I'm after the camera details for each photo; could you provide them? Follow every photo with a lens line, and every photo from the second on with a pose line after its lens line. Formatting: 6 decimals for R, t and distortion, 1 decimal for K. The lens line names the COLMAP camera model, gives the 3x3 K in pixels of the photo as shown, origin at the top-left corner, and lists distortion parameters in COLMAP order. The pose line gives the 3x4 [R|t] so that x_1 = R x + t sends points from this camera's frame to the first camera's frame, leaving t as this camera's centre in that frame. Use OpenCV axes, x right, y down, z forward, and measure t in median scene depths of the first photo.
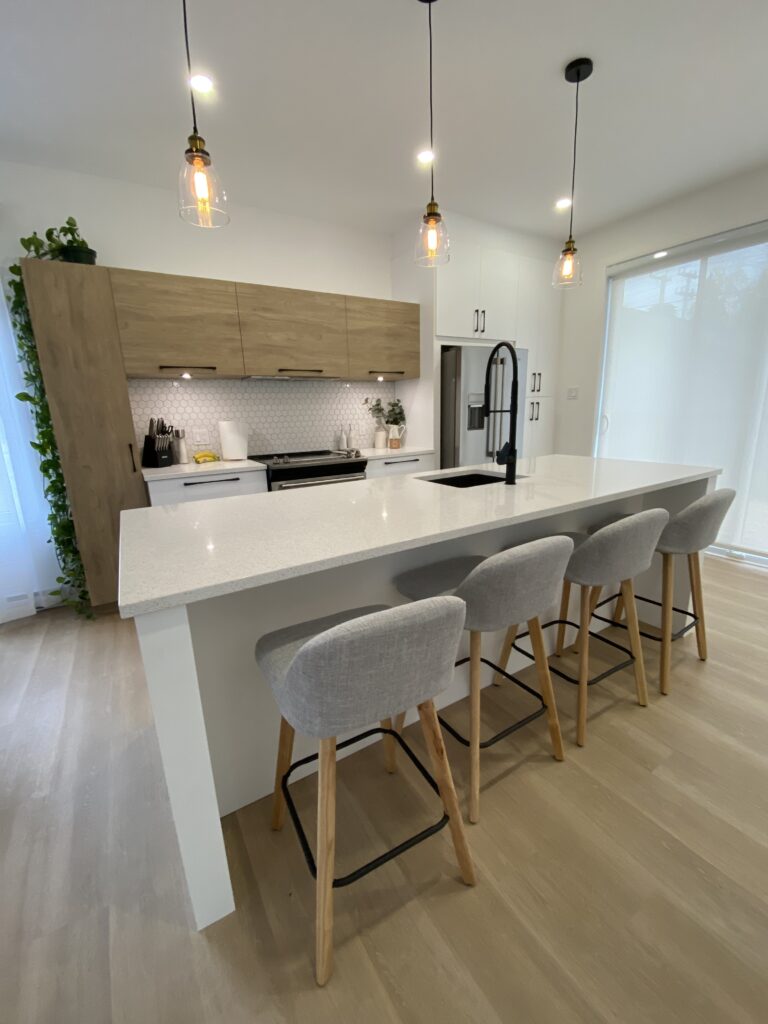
lens RADIAL K [[406.5, 0, 364.4], [0, 406.5, 508.5], [0, 0, 1]] dist [-0.011118, -0.001883]
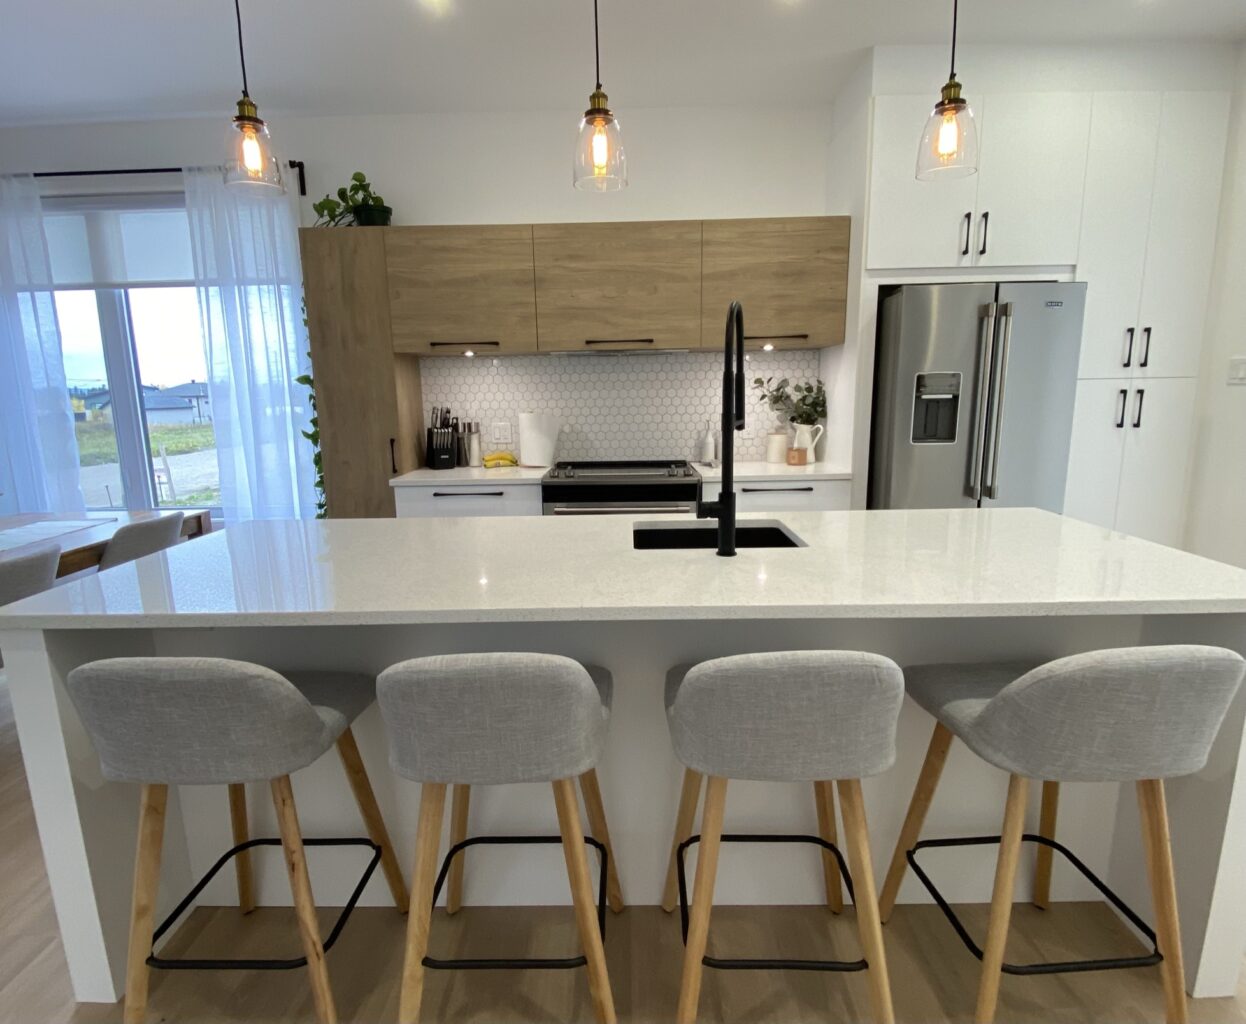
lens RADIAL K [[638.9, 0, 623.4], [0, 638.9, 515.1], [0, 0, 1]] dist [0.009039, -0.007493]
pose [[0.871088, 0.105345, -0.479696, 0.406858], [-0.122200, 0.992498, -0.003946, -0.053170], [0.475681, 0.062056, 0.877426, 0.094095]]
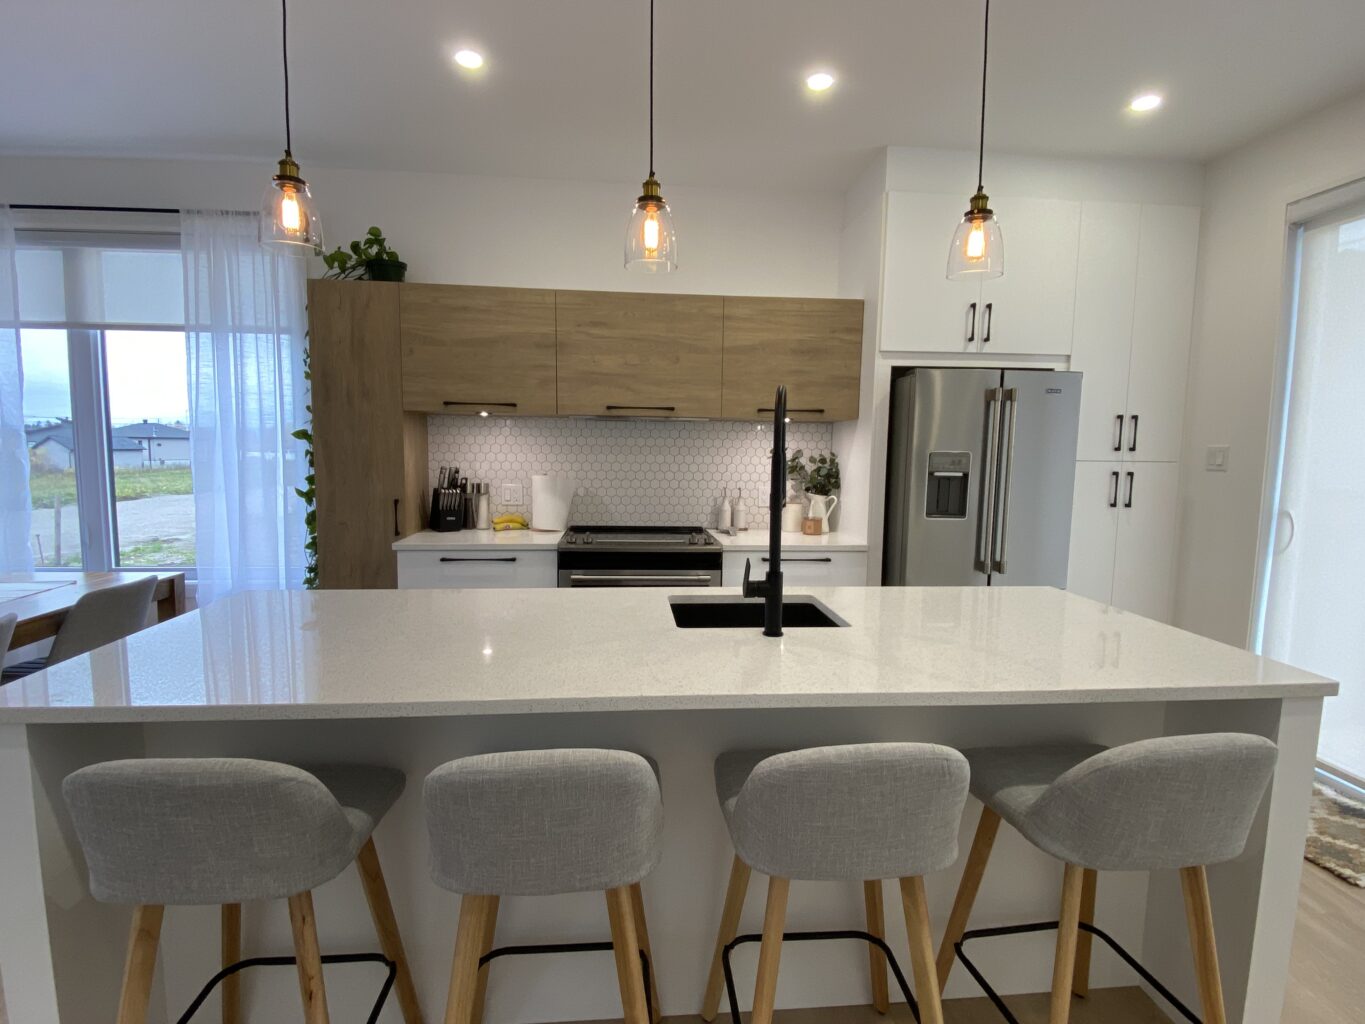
lens RADIAL K [[655.3, 0, 679.2], [0, 655.3, 521.2], [0, 0, 1]] dist [0.006299, -0.008562]
pose [[0.913719, 0.086135, -0.397112, 0.362930], [-0.134892, 0.986153, -0.096474, -0.063869], [0.383303, 0.141718, 0.912686, 0.069452]]
